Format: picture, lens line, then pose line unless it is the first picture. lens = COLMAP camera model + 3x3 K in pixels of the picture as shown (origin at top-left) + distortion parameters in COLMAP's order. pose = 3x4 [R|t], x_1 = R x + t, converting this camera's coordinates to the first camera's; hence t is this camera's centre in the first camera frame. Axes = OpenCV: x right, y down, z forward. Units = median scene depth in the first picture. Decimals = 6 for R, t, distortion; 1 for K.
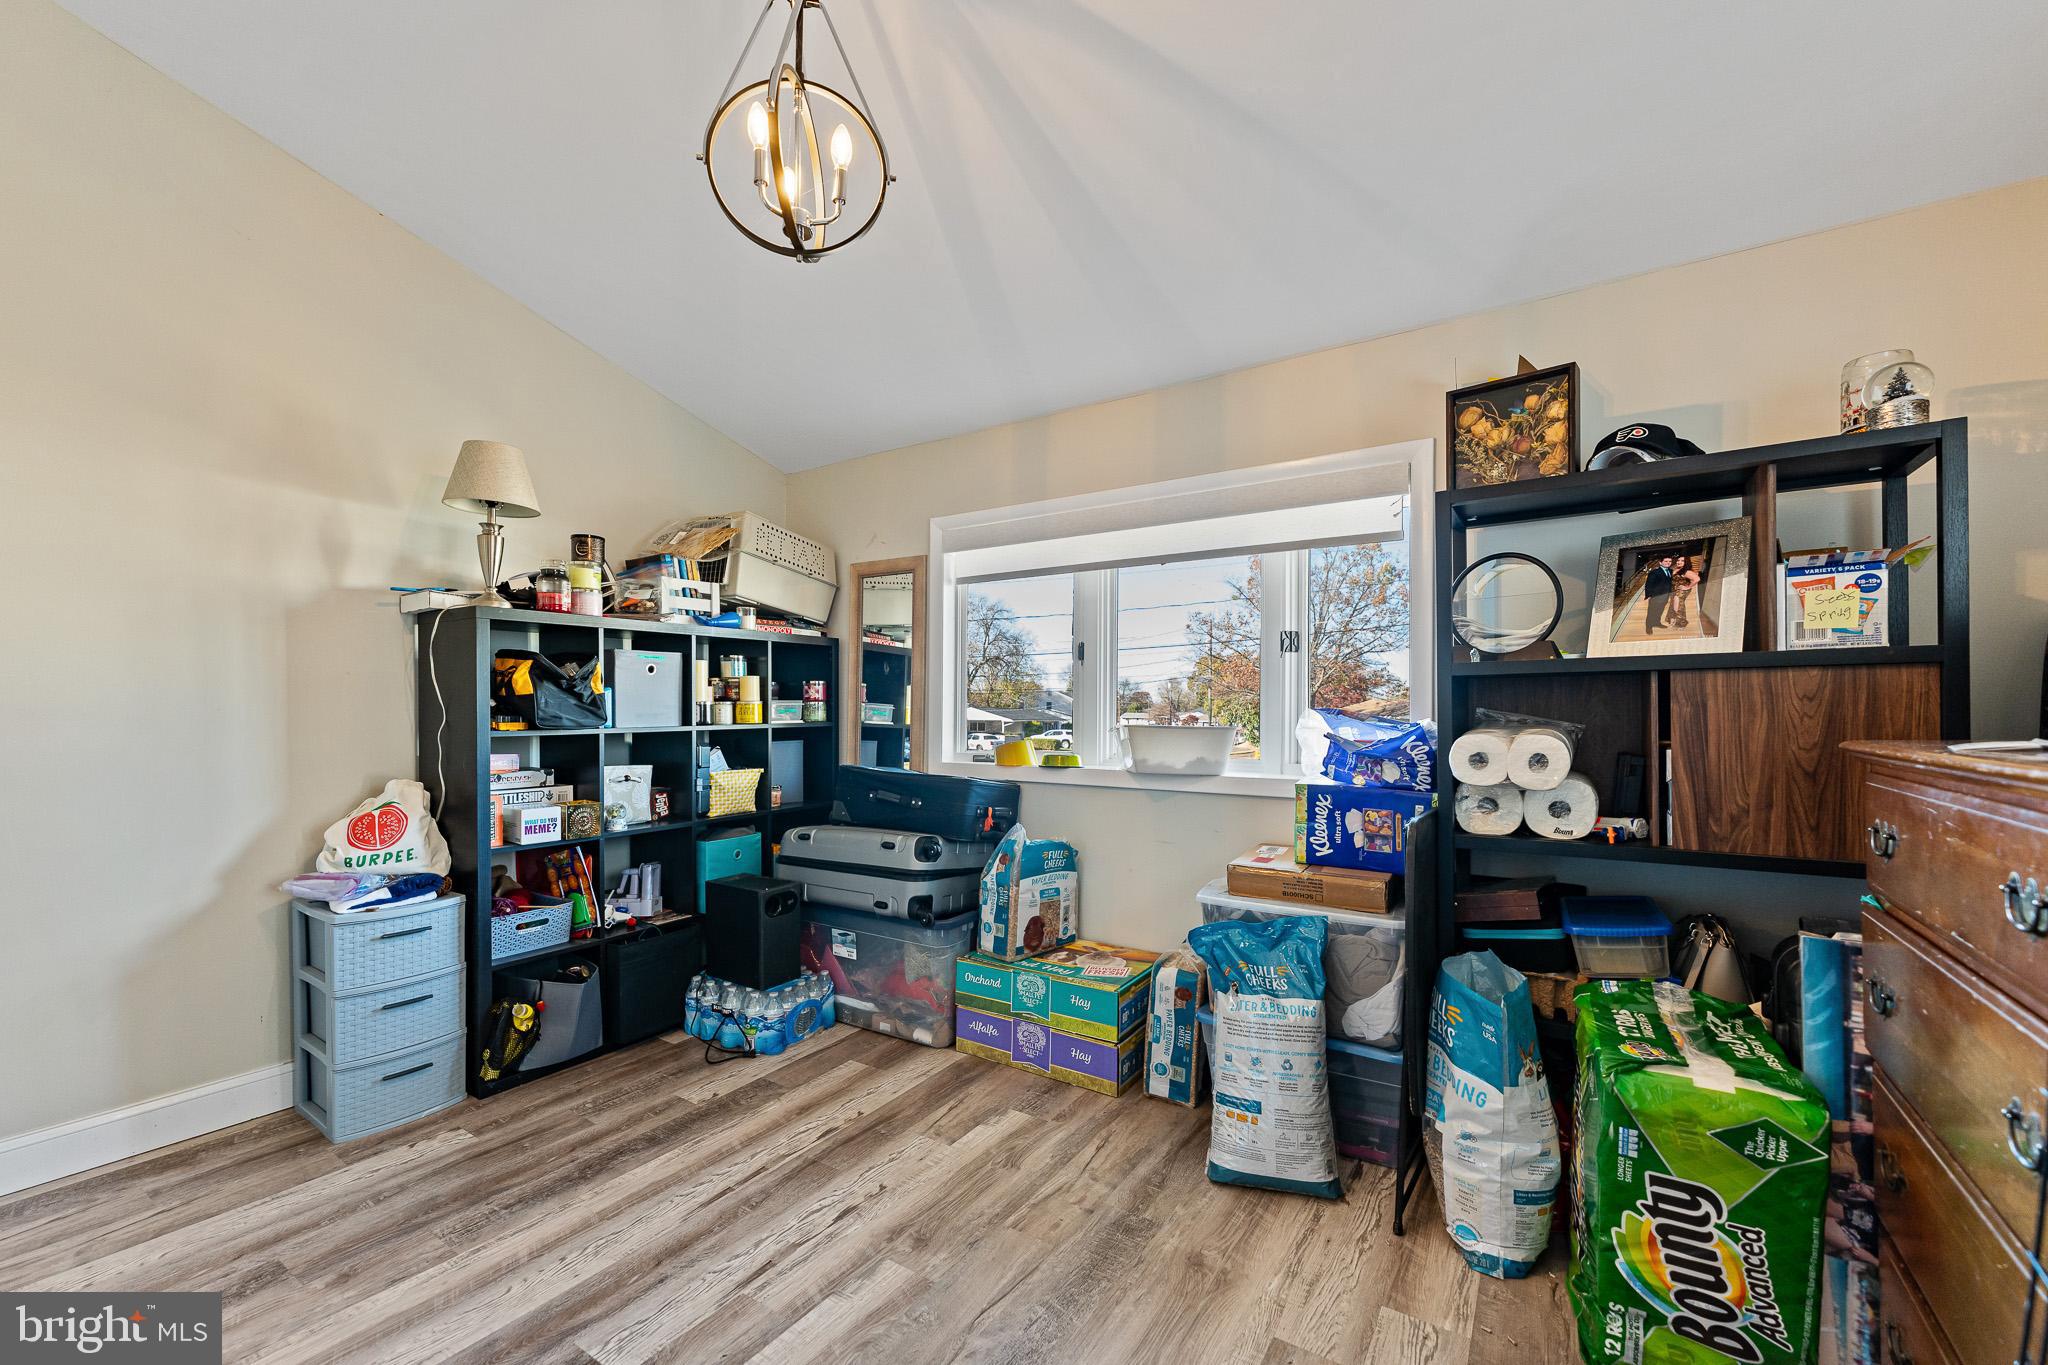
lens RADIAL K [[835.6, 0, 1027.0], [0, 835.6, 691.0], [0, 0, 1]] dist [-0.000315, -0.000210]
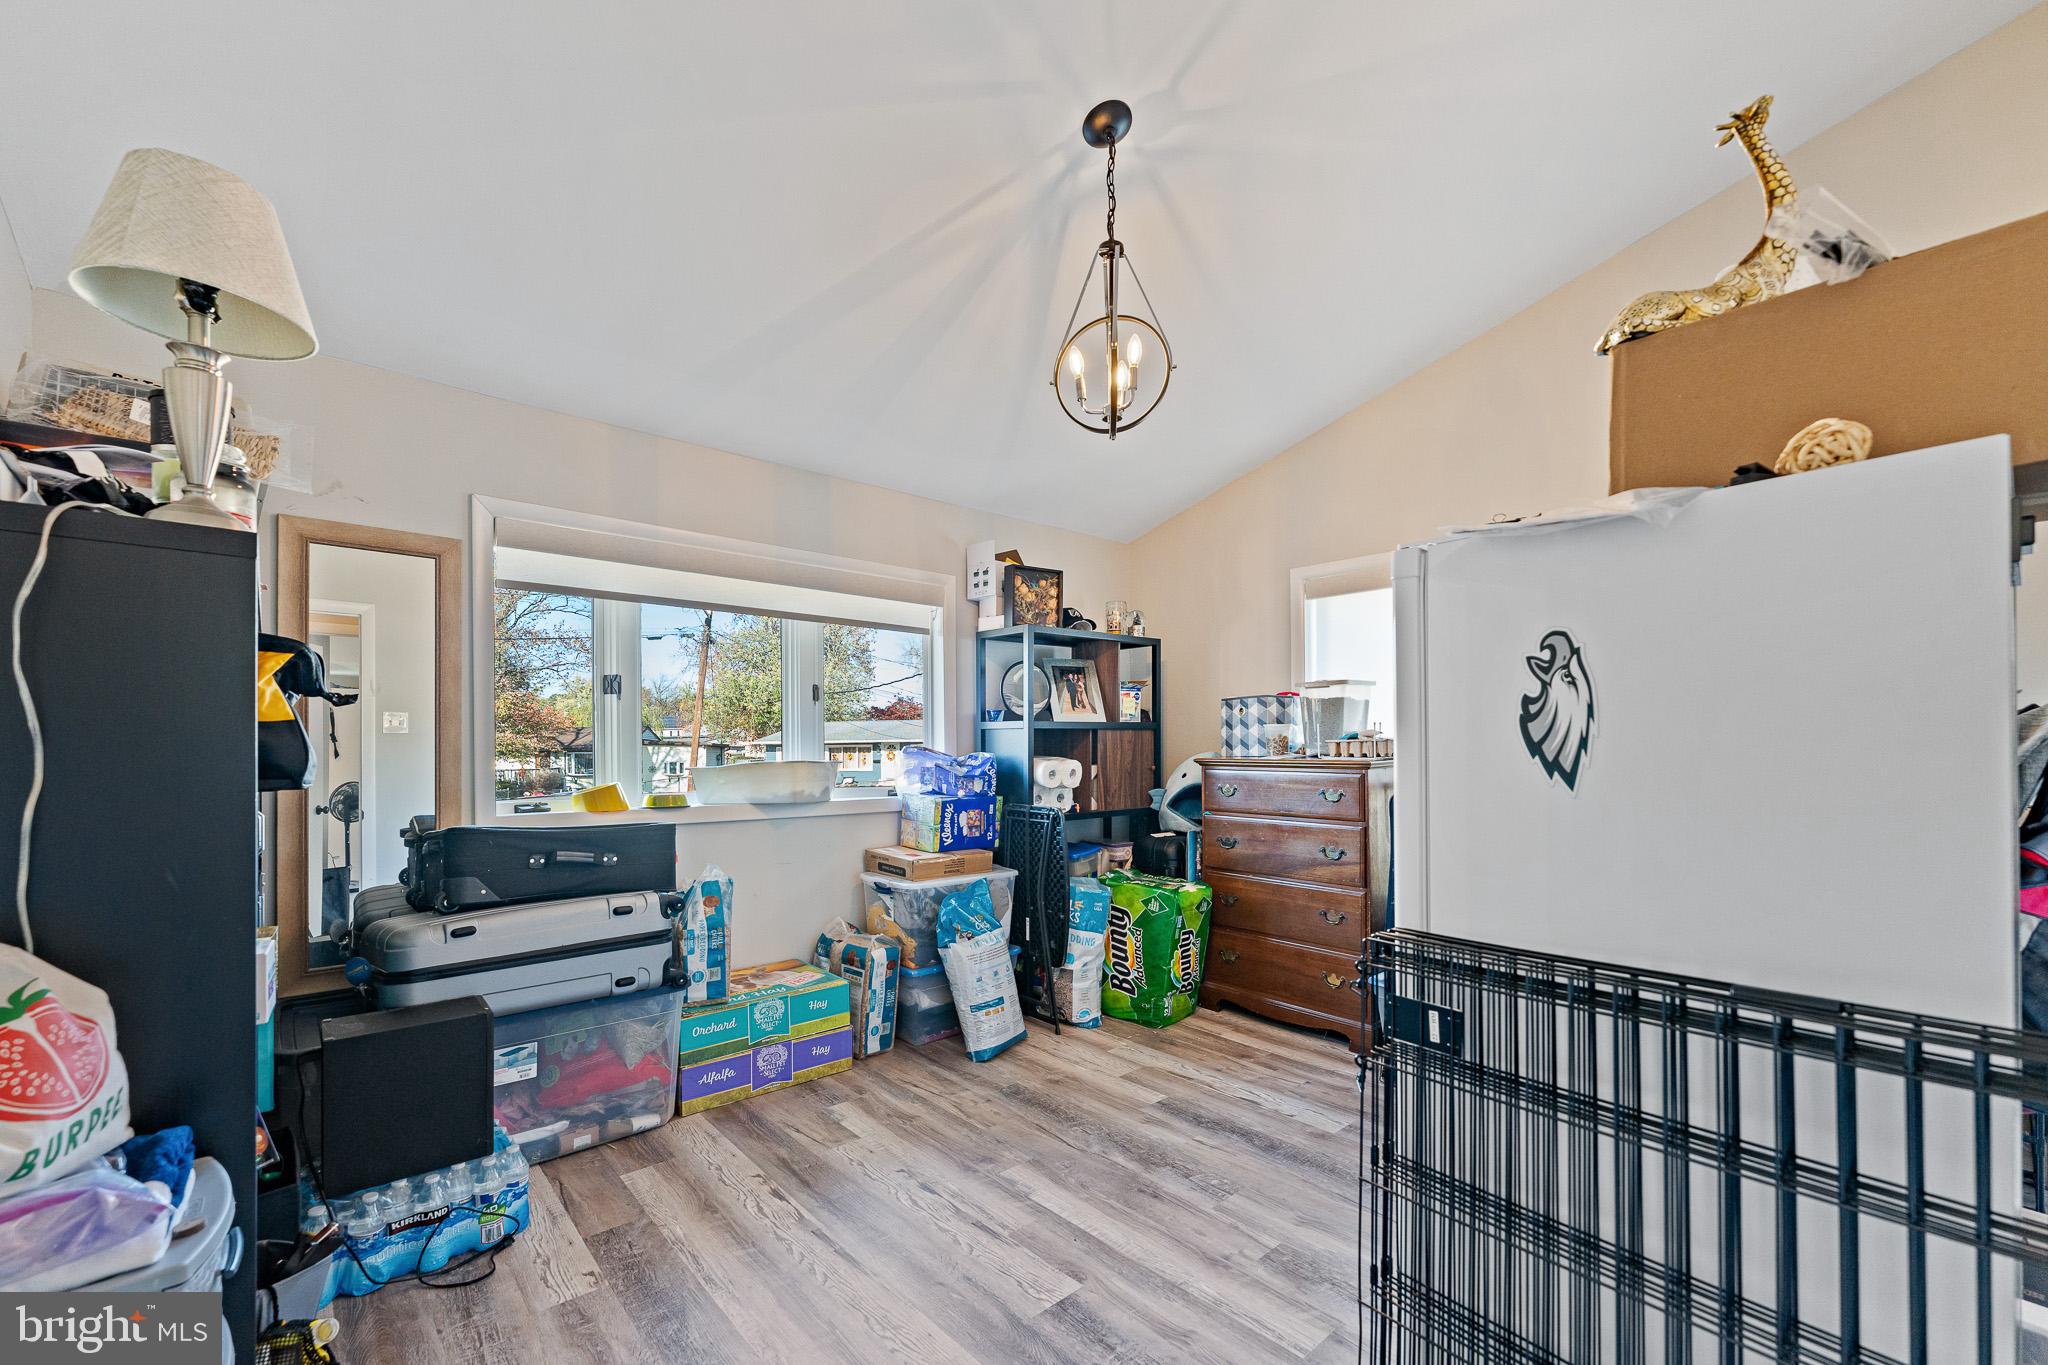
lens RADIAL K [[840.4, 0, 1027.9], [0, 840.4, 731.8], [0, 0, 1]] dist [-0.000154, 0.000002]
pose [[0.250445, 0.016186, 0.967995, -1.069393], [-0.020031, 0.999733, -0.011534, 0.008746], [-0.967924, -0.016501, 0.250703, 0.482228]]
